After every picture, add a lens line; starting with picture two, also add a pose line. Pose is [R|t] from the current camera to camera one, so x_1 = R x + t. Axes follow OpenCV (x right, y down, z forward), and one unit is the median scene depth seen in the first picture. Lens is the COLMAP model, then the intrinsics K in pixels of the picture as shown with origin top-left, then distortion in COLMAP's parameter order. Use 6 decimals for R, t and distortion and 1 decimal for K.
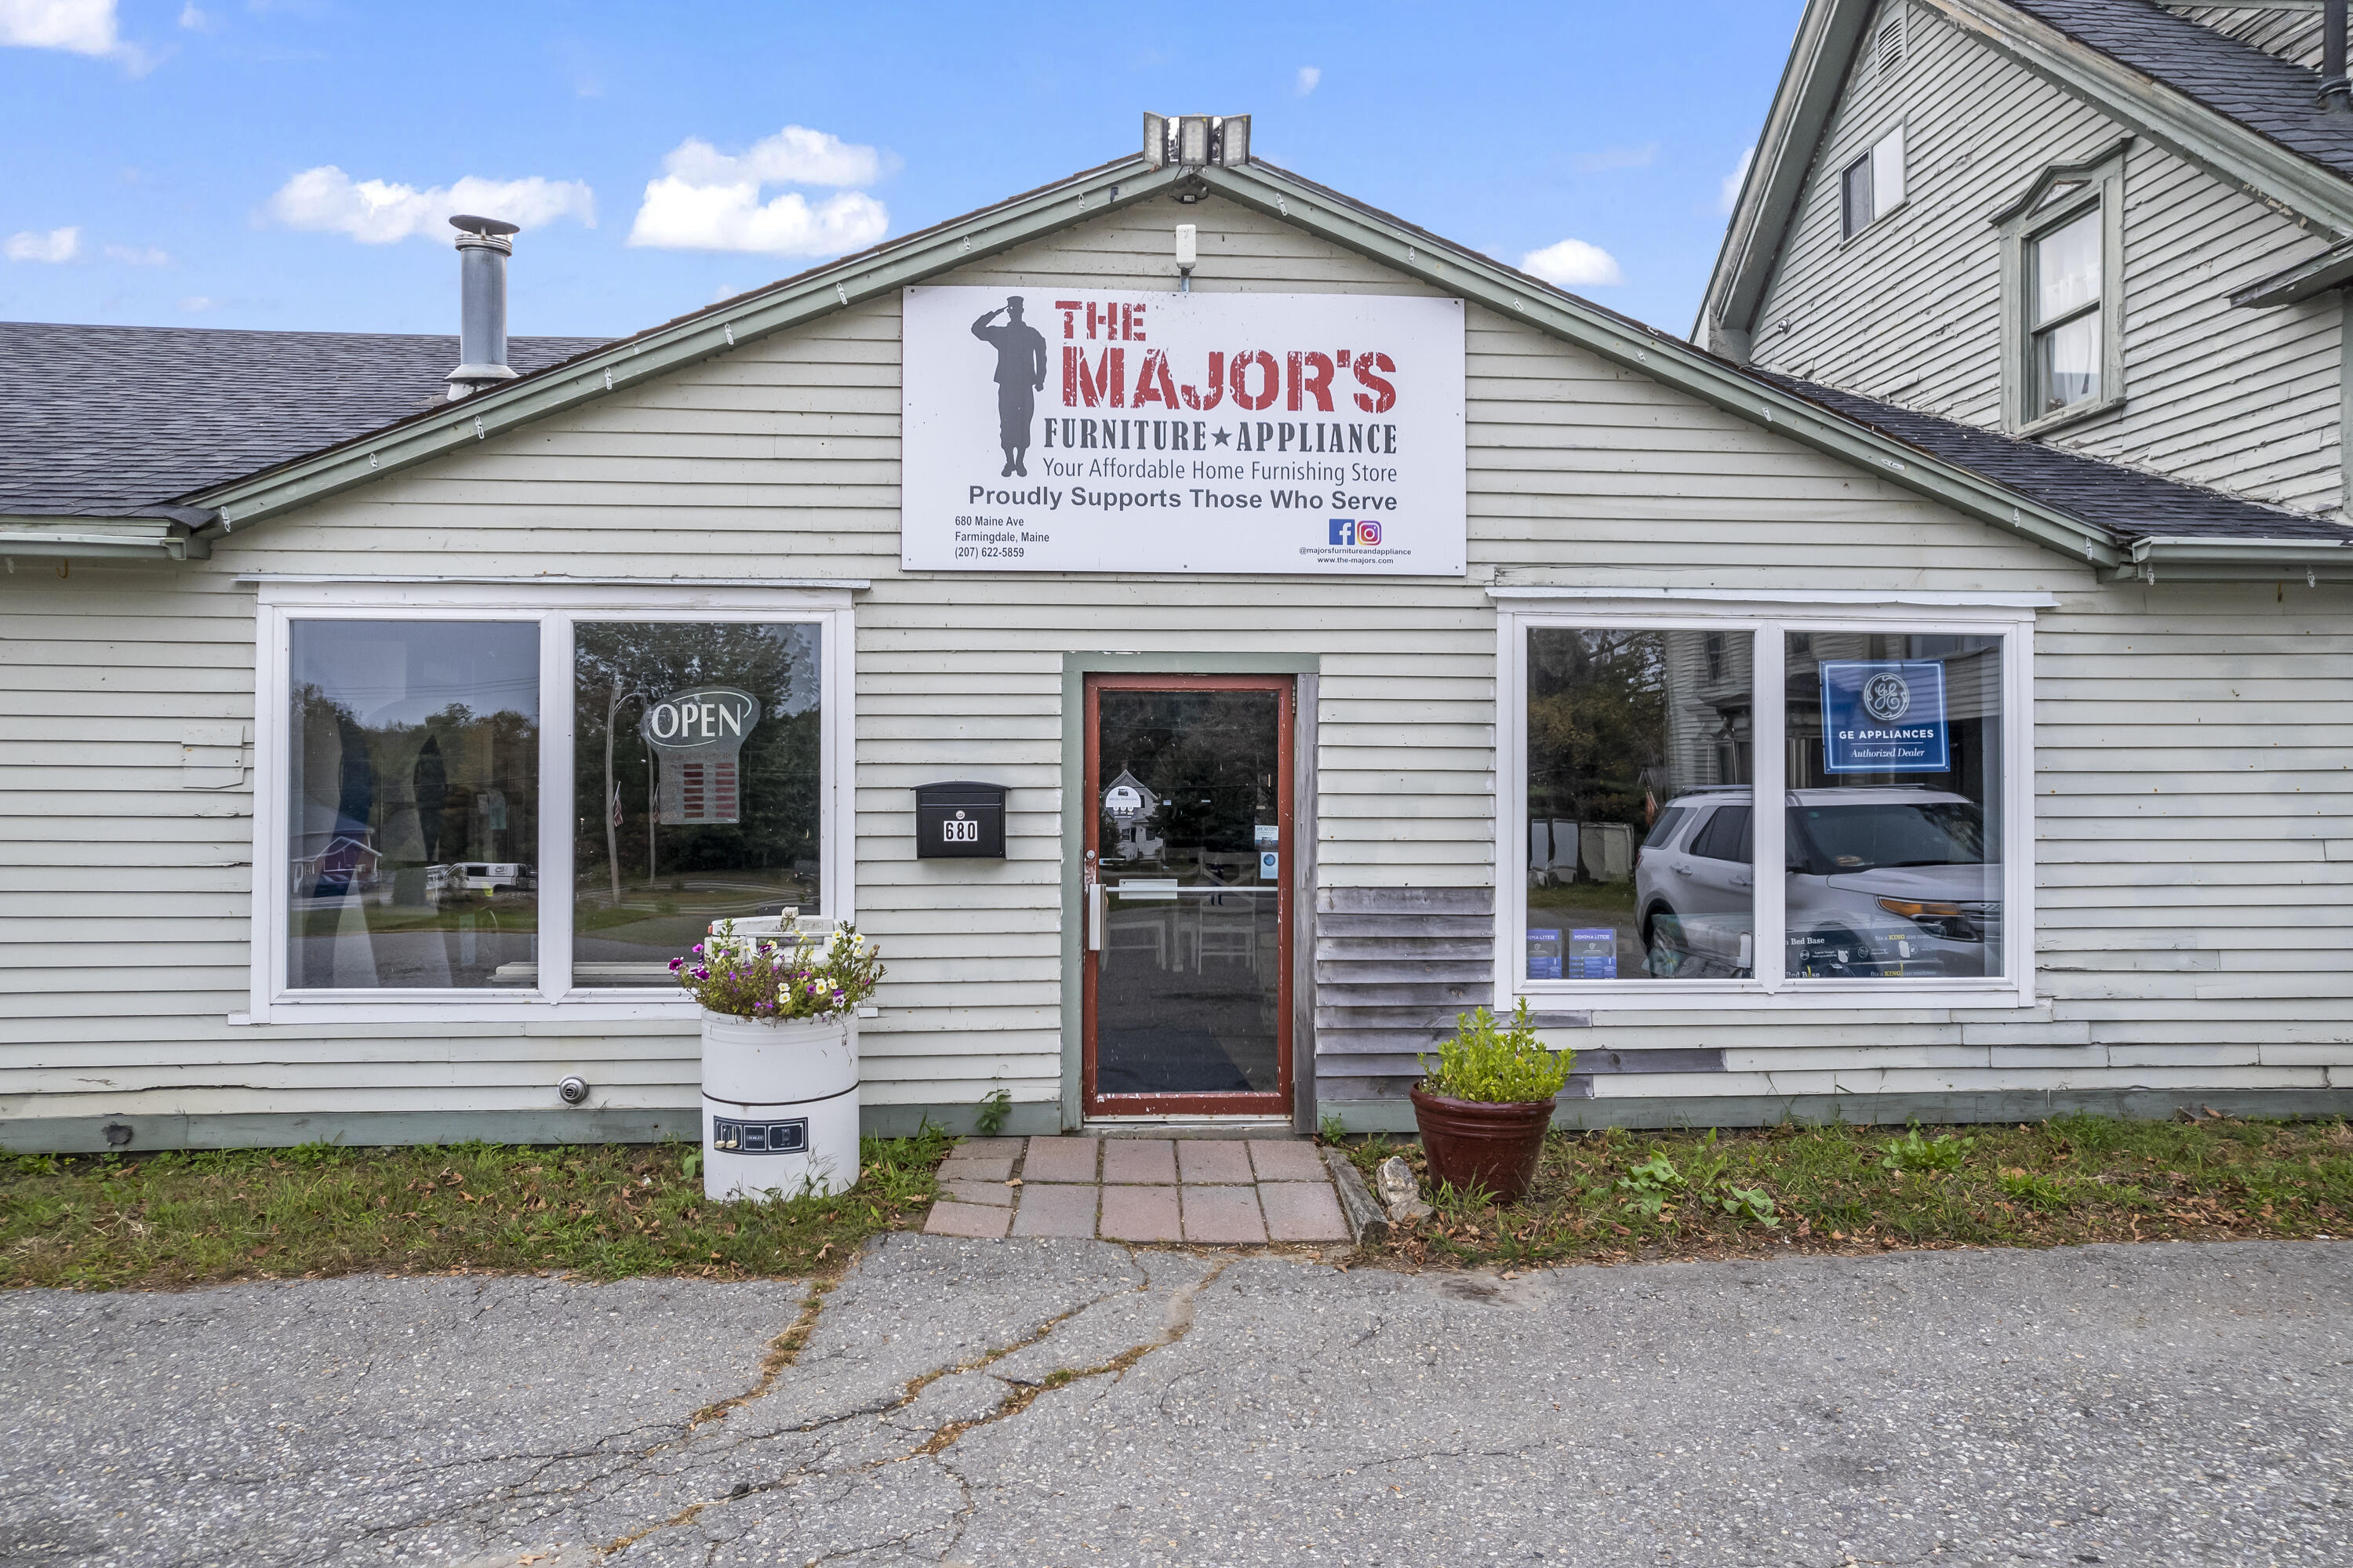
lens RADIAL K [[1538.8, 0, 1162.5], [0, 1538.8, 783.4], [0, 0, 1]] dist [-0.056522, 0.078162]
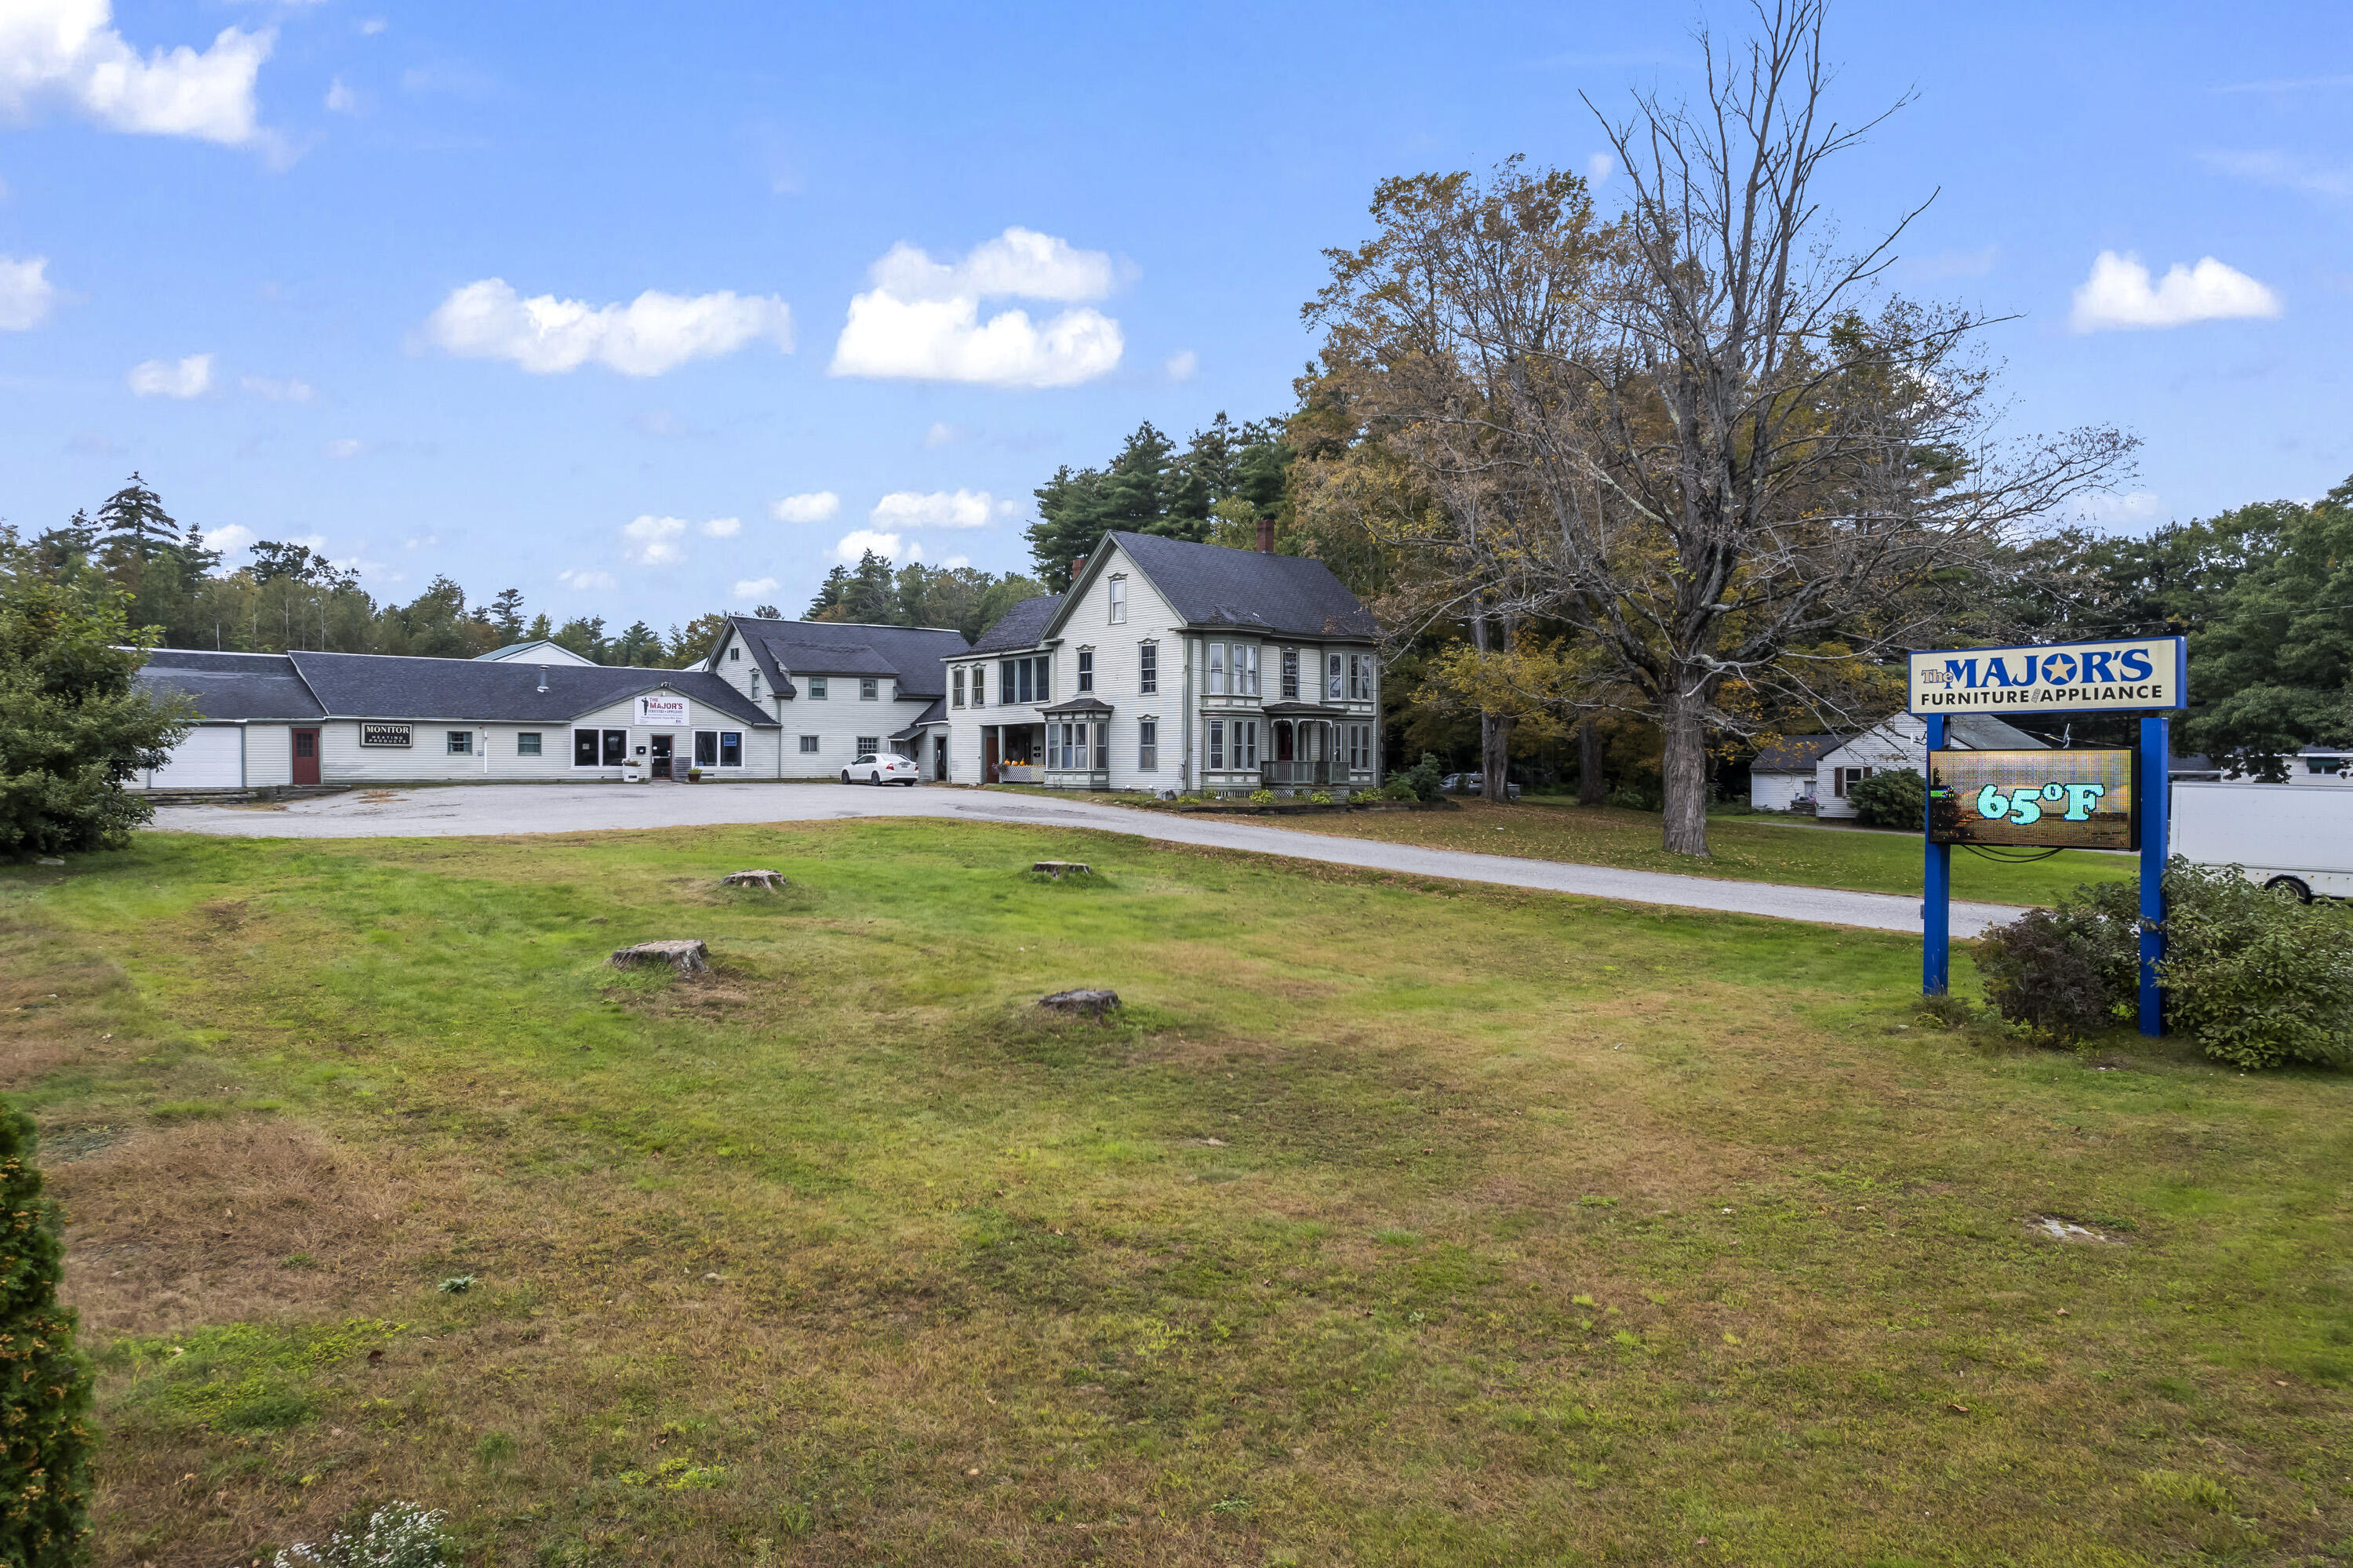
lens RADIAL K [[1515.1, 0, 1175.4], [0, 1515.1, 779.8], [0, 0, 1]] dist [-0.050073, 0.051767]
pose [[0.782980, -0.005241, 0.622025, -3.483856], [0.000166, 0.999966, 0.008217, 0.137674], [-0.622047, -0.006331, 0.782954, -8.782917]]
